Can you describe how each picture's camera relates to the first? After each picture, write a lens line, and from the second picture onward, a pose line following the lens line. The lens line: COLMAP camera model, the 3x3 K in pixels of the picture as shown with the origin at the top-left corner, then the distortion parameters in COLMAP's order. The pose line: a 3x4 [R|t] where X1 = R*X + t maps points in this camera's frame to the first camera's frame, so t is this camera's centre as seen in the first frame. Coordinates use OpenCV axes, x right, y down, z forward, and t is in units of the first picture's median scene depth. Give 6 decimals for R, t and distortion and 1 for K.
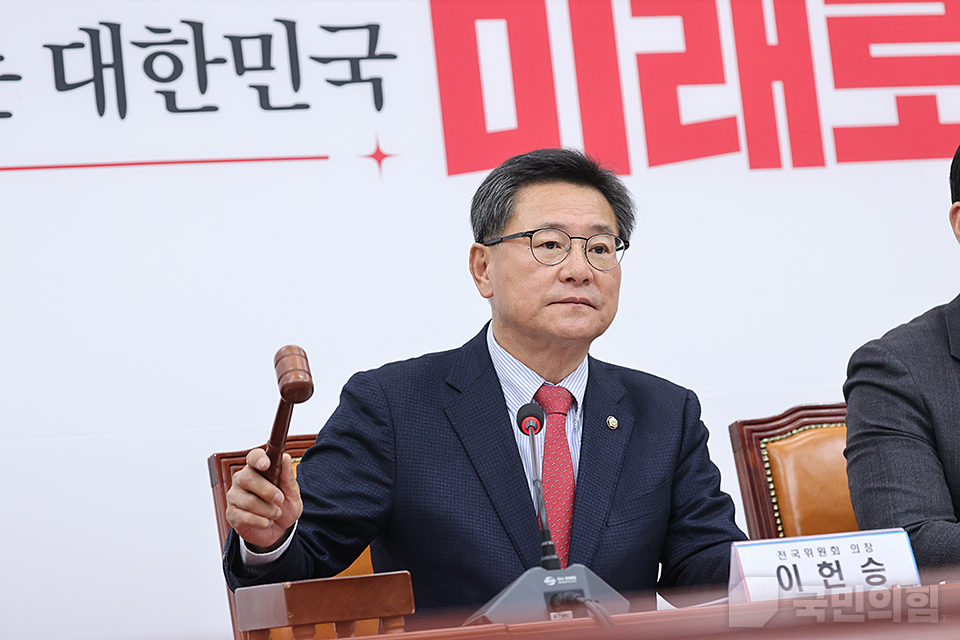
lens RADIAL K [[3245.8, 0, 480.0], [0, 3245.8, 320.0], [0, 0, 1]] dist [-0.032918, 1.807886]
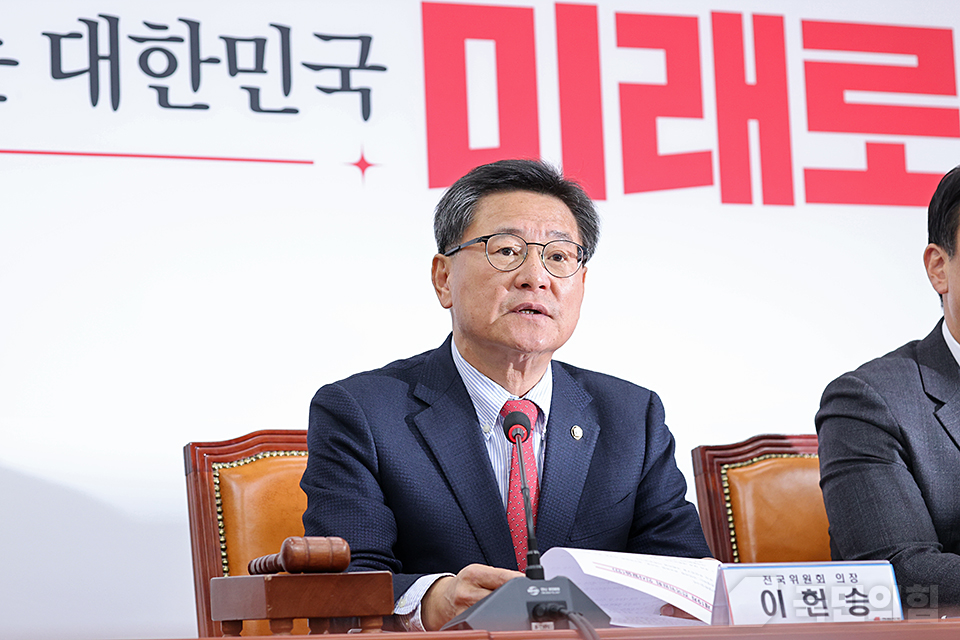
lens RADIAL K [[3019.8, 0, 480.0], [0, 3019.8, 320.0], [0, 0, 1]] dist [0.052902, -0.262652]
pose [[0.997506, 0.066900, 0.022494, -0.012680], [-0.066704, 0.997729, -0.009374, 0.004841], [-0.023070, 0.007850, 0.999703, 0.049110]]
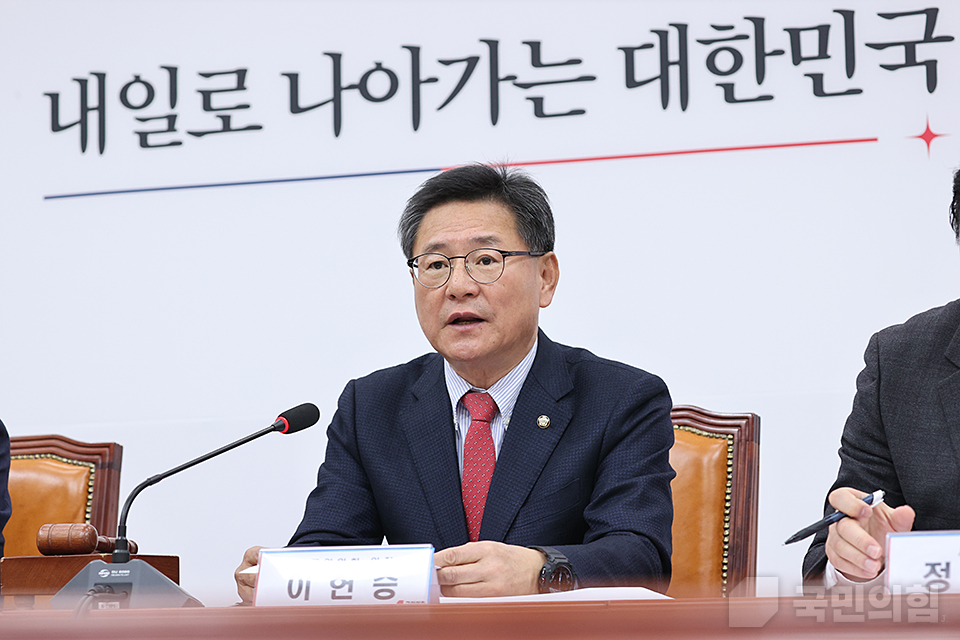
lens RADIAL K [[2992.3, 0, 481.8], [0, 2992.3, 257.9], [0, 0, 1]] dist [0.040191, -0.631611]
pose [[0.774897, 0.000984, -0.632087, 0.471252], [0.008288, 0.999897, 0.011717, -0.024477], [0.632033, -0.014319, 0.774809, 0.170911]]
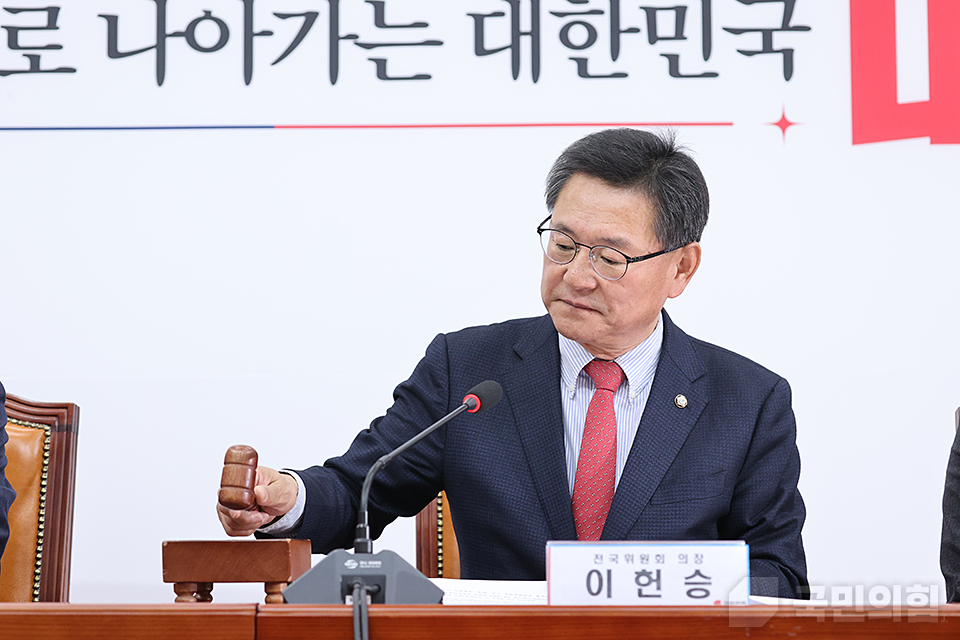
lens RADIAL K [[2728.6, 0, 480.0], [0, 2728.6, 320.0], [0, 0, 1]] dist [0.049348, 0.107390]
pose [[0.919000, 0.057738, -0.390007, 0.230094], [-0.046512, 0.998188, 0.038176, -0.016740], [0.391505, -0.016944, 0.920020, 0.152624]]
